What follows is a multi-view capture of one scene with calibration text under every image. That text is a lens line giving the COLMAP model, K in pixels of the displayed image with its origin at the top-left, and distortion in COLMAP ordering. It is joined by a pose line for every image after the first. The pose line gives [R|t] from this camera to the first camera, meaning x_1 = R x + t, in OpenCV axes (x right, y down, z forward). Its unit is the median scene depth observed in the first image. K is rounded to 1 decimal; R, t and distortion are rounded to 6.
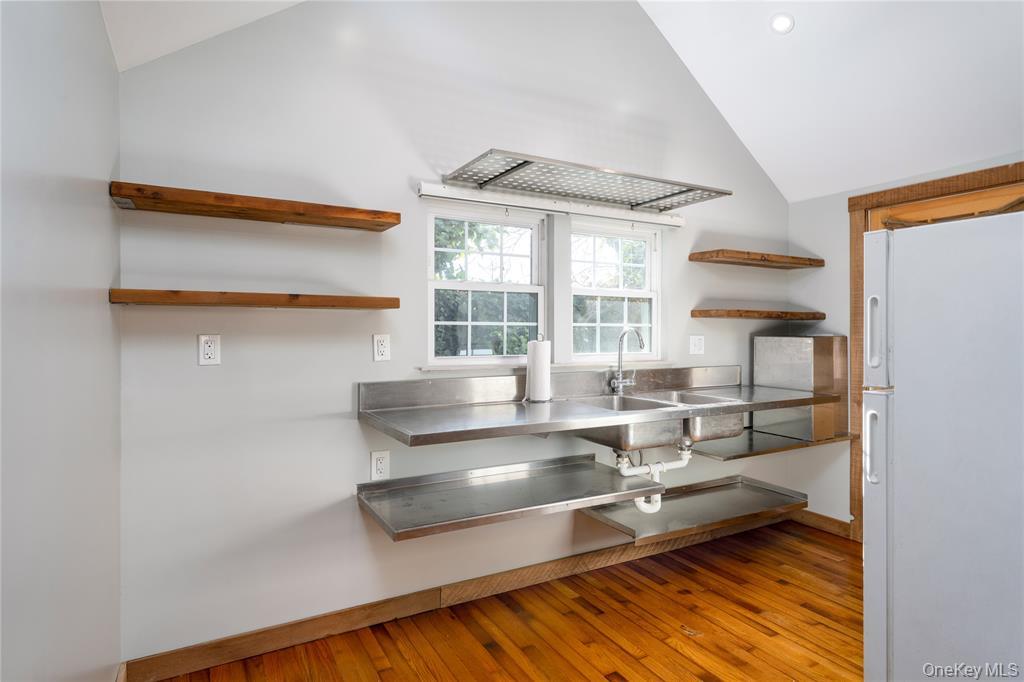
lens RADIAL K [[564.6, 0, 512.0], [0, 564.6, 328.1], [0, 0, 1]] dist [0.001132, 0.000245]
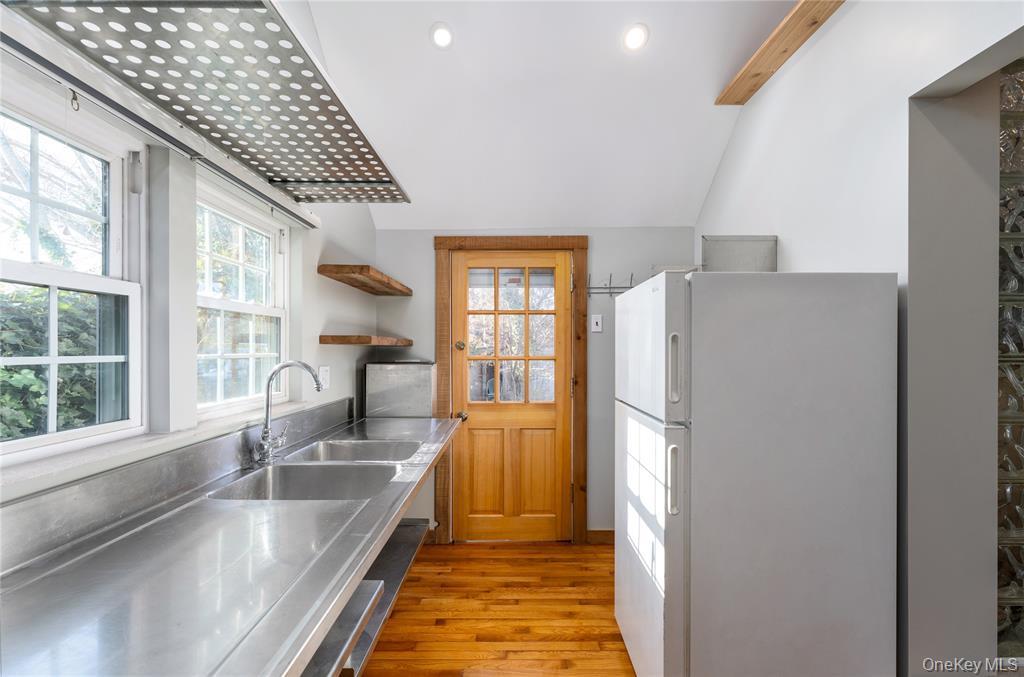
lens RADIAL K [[458.0, 0, 511.2], [0, 458.0, 347.6], [0, 0, 1]] dist [-0.026589, -0.000165]
pose [[0.486590, -0.000761, 0.873630, -0.131186], [-0.002159, 0.999996, 0.002074, -0.017800], [-0.873628, -0.002896, 0.486586, 0.509778]]
